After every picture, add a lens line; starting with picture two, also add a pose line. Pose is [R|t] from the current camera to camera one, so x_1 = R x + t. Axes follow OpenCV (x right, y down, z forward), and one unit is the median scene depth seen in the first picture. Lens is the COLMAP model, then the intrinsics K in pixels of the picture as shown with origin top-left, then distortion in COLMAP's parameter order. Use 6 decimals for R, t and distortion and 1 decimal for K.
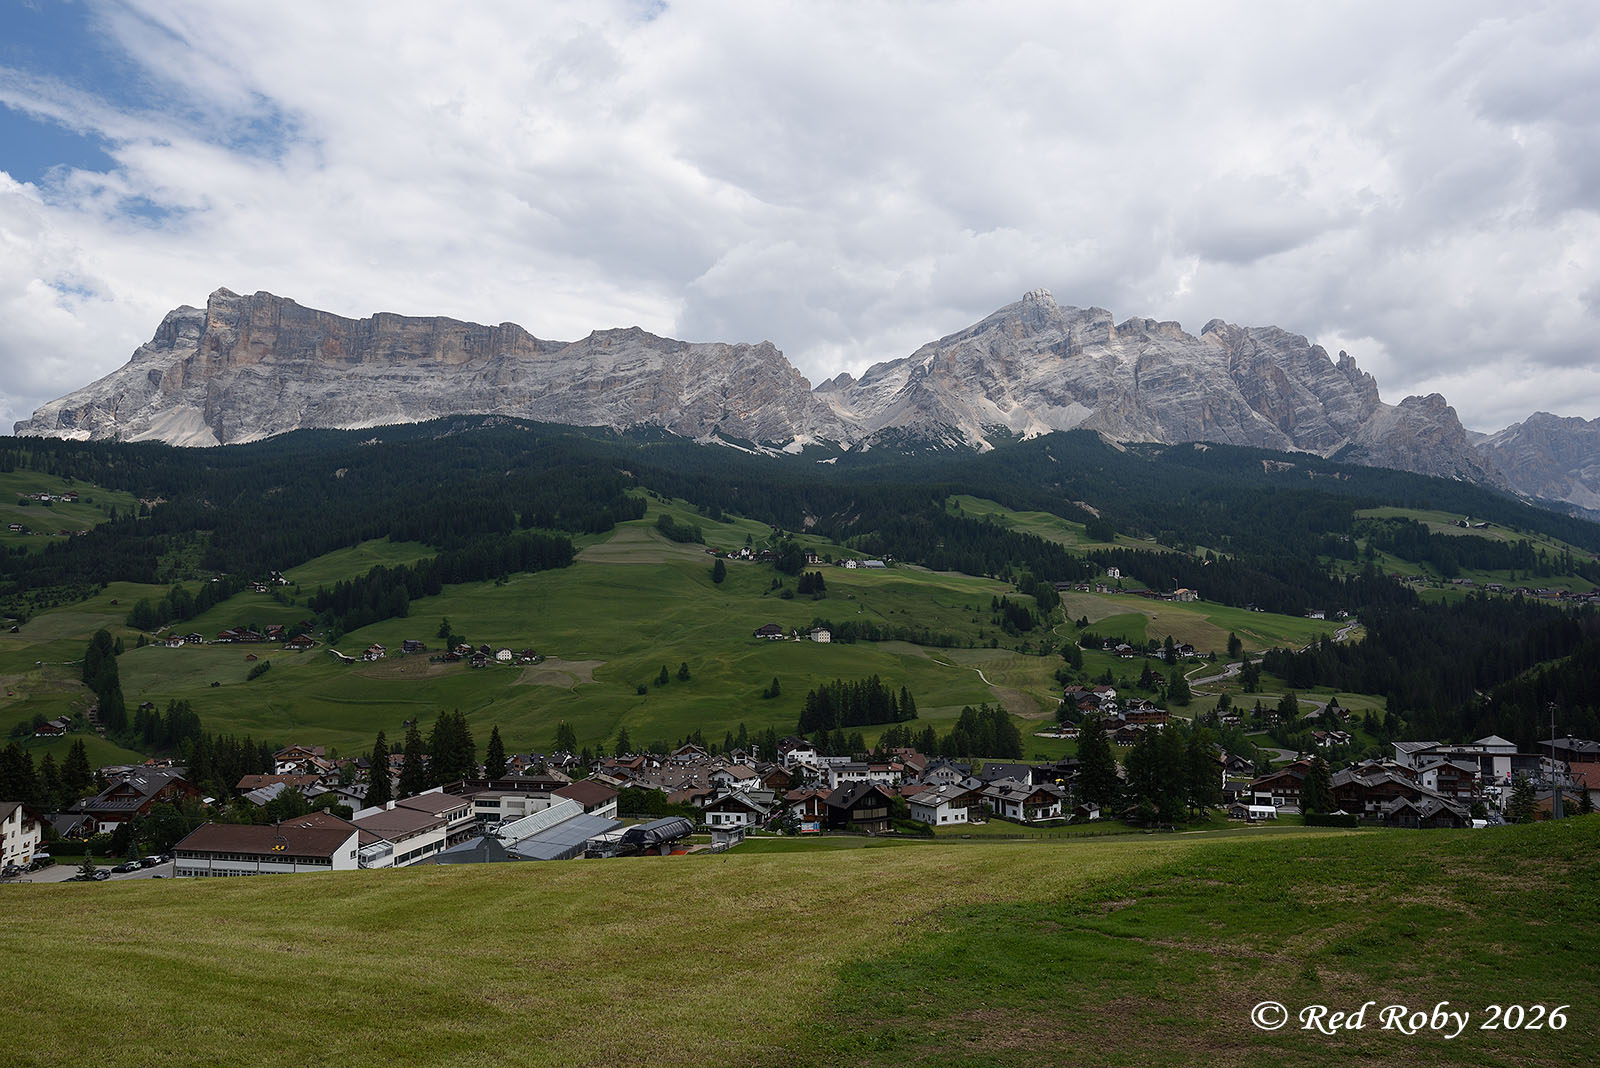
lens RADIAL K [[1129.6, 0, 789.6], [0, 1129.6, 528.3], [0, 0, 1]] dist [-0.038505, 0.005815]
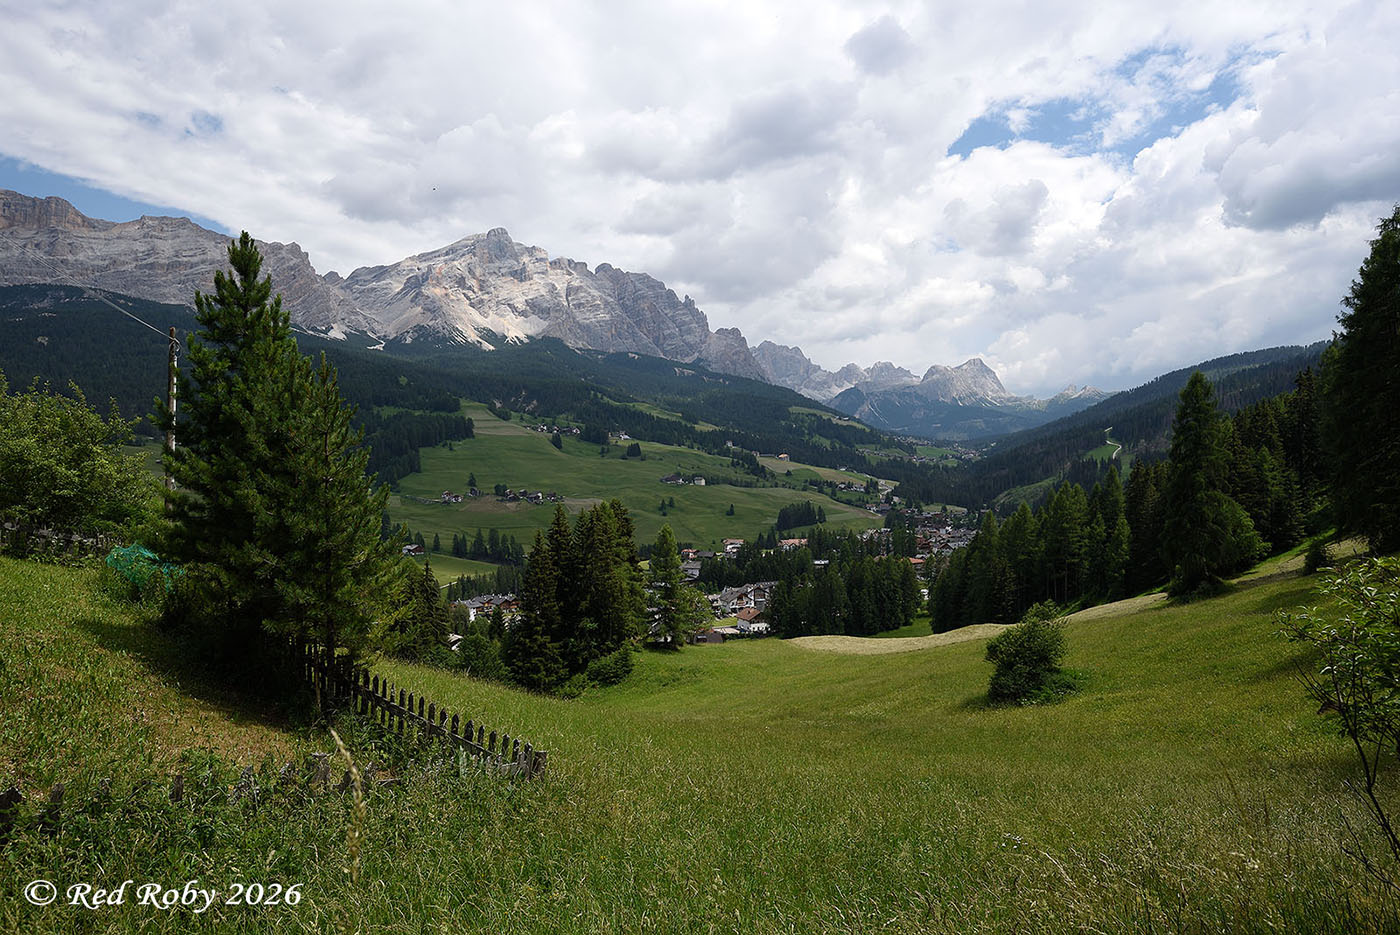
lens RADIAL K [[891.8, 0, 651.6], [0, 891.8, 435.5], [0, 0, 1]] dist [-0.004167, 0.003473]
pose [[0.861381, 0.018481, 0.507623, -0.175810], [-0.040358, 0.998669, 0.032124, -0.004199], [-0.506354, -0.048157, 0.860980, -0.035850]]
